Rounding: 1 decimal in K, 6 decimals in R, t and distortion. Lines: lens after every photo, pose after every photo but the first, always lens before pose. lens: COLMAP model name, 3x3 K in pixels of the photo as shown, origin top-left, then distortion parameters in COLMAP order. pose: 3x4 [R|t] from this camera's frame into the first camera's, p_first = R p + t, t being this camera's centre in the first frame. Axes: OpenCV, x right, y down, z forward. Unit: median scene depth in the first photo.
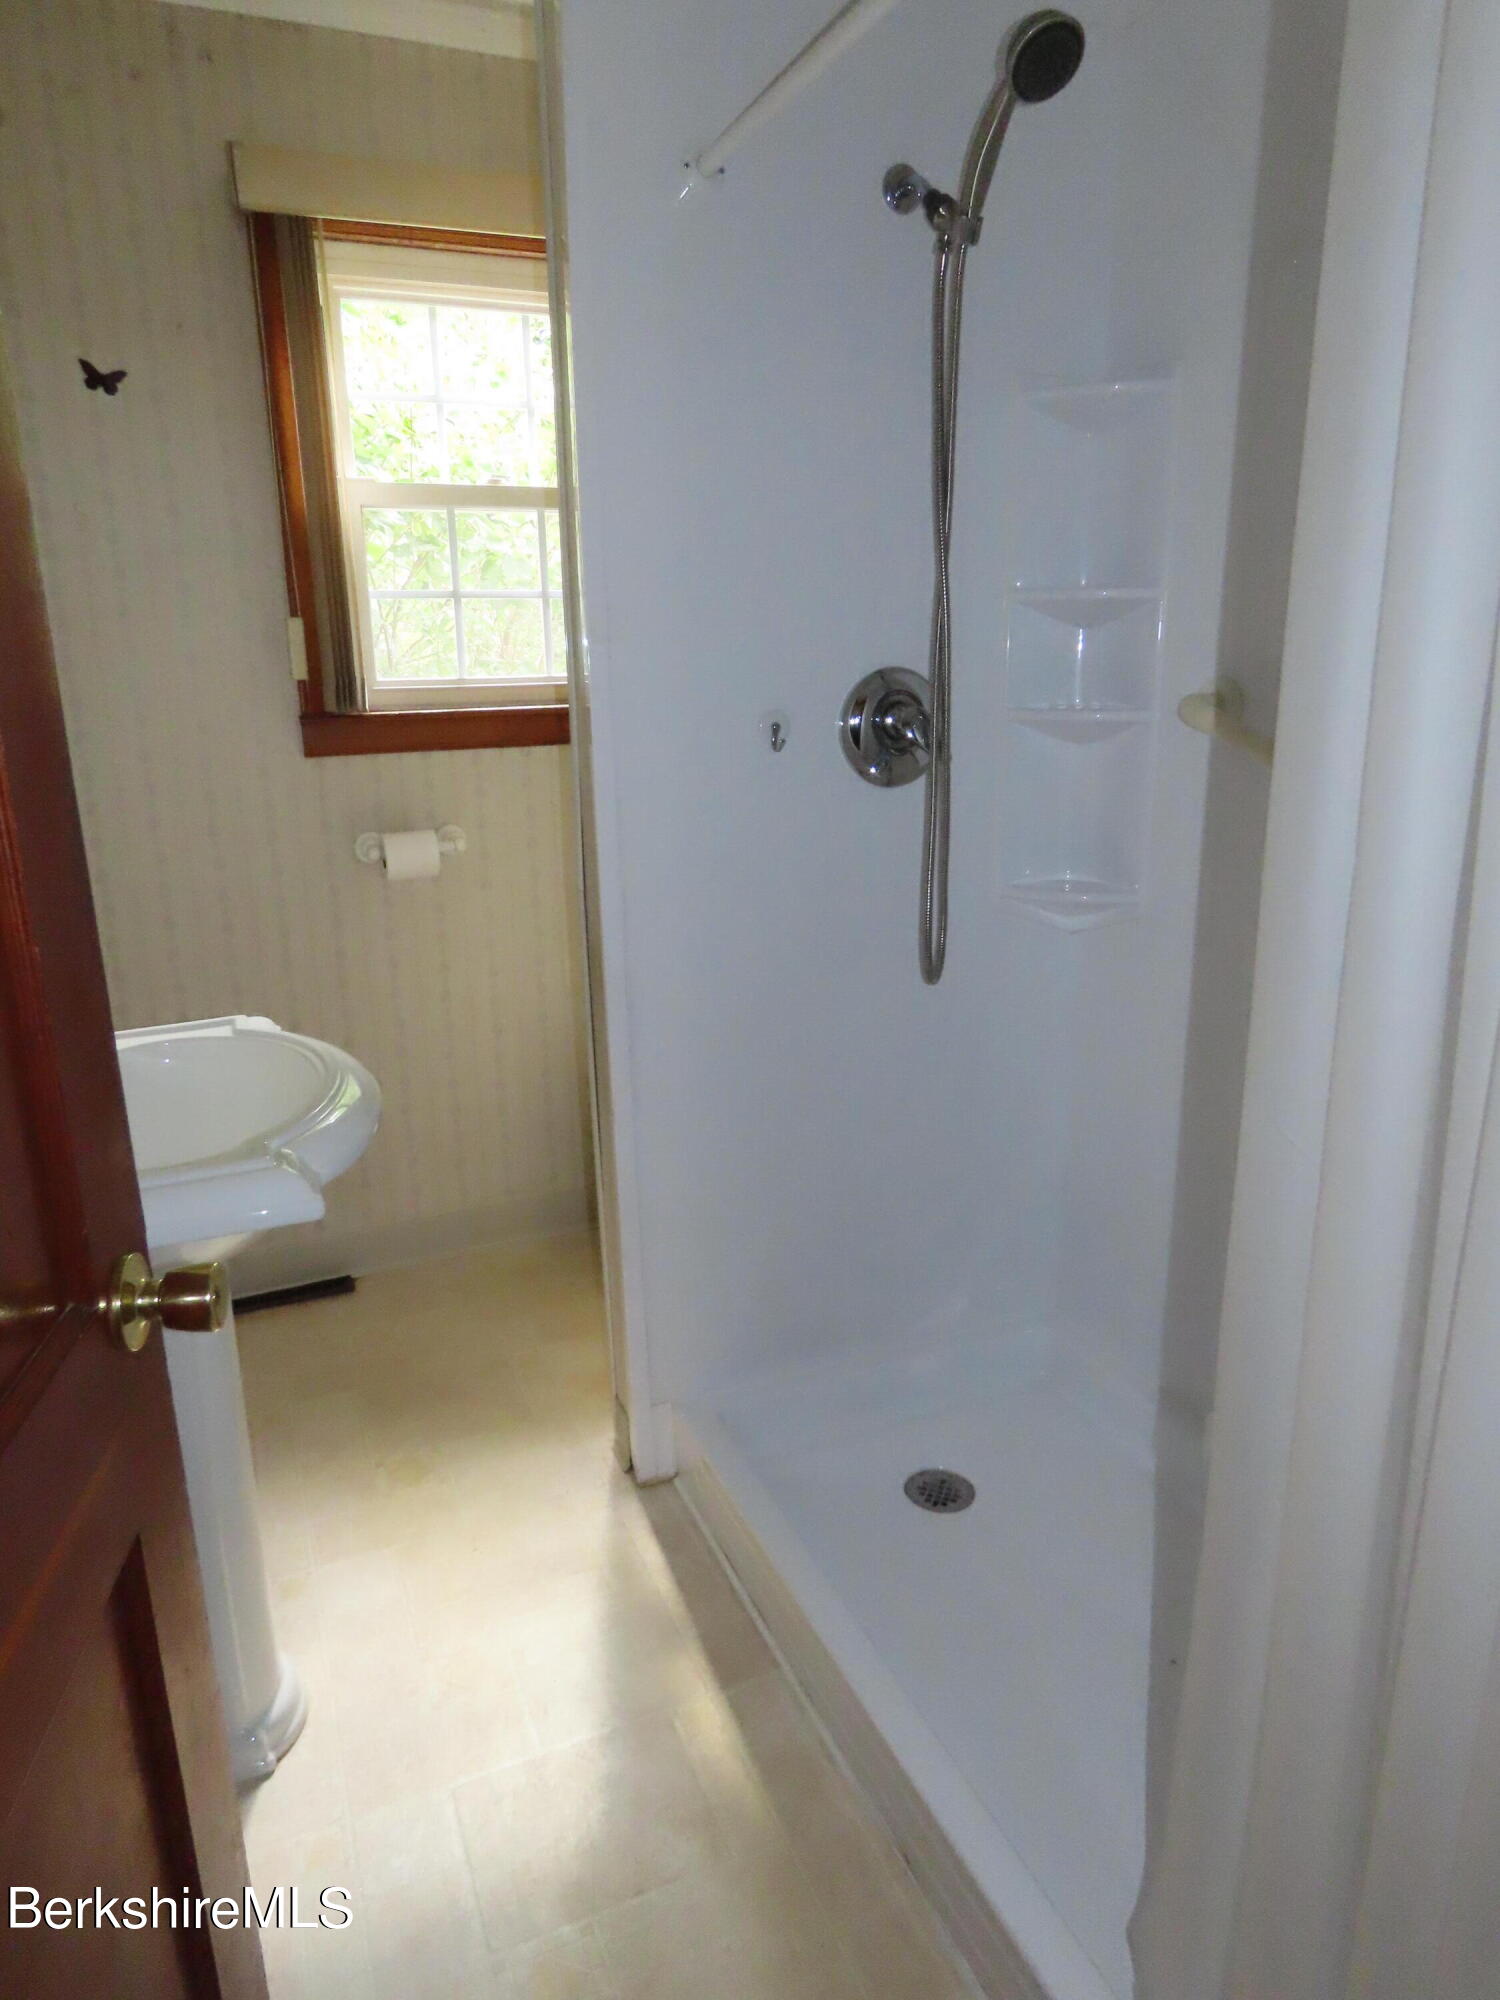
lens RADIAL K [[1266.5, 0, 750.0], [0, 1266.5, 1000.0], [0, 0, 1]] dist [-0.008360, 0.003944]
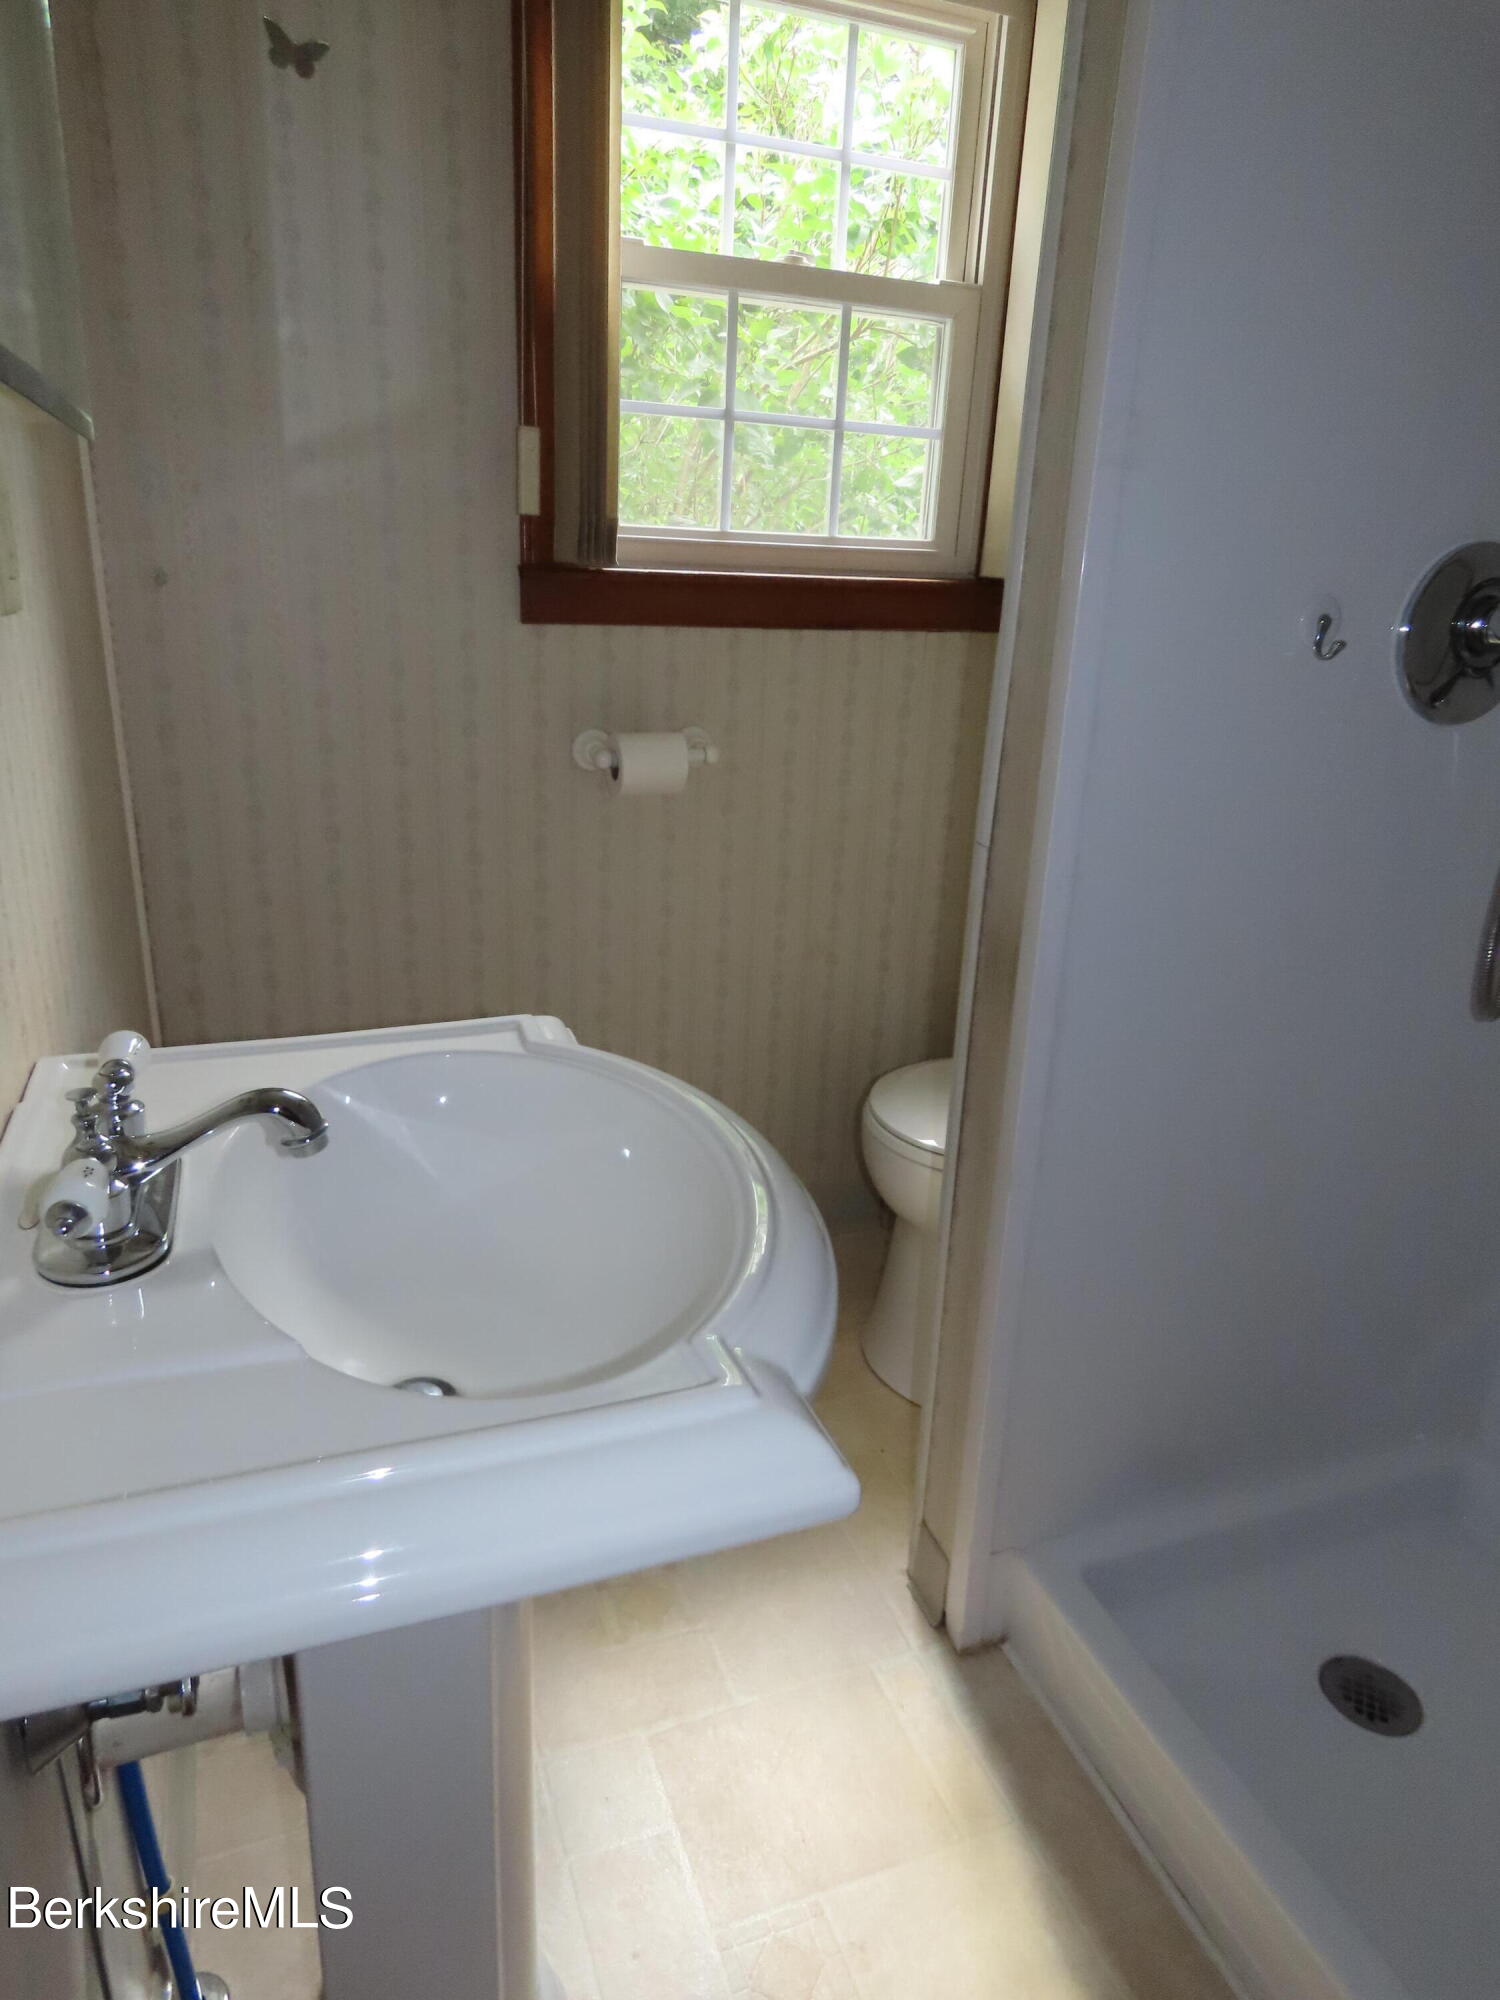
lens RADIAL K [[1266.5, 0, 750.0], [0, 1266.5, 1000.0], [0, 0, 1]] dist [-0.008360, 0.003944]
pose [[0.997238, 0.072586, -0.015727, -0.196162], [-0.071238, 0.994721, 0.073858, -0.036508], [0.021005, -0.072534, 0.997145, 0.250270]]
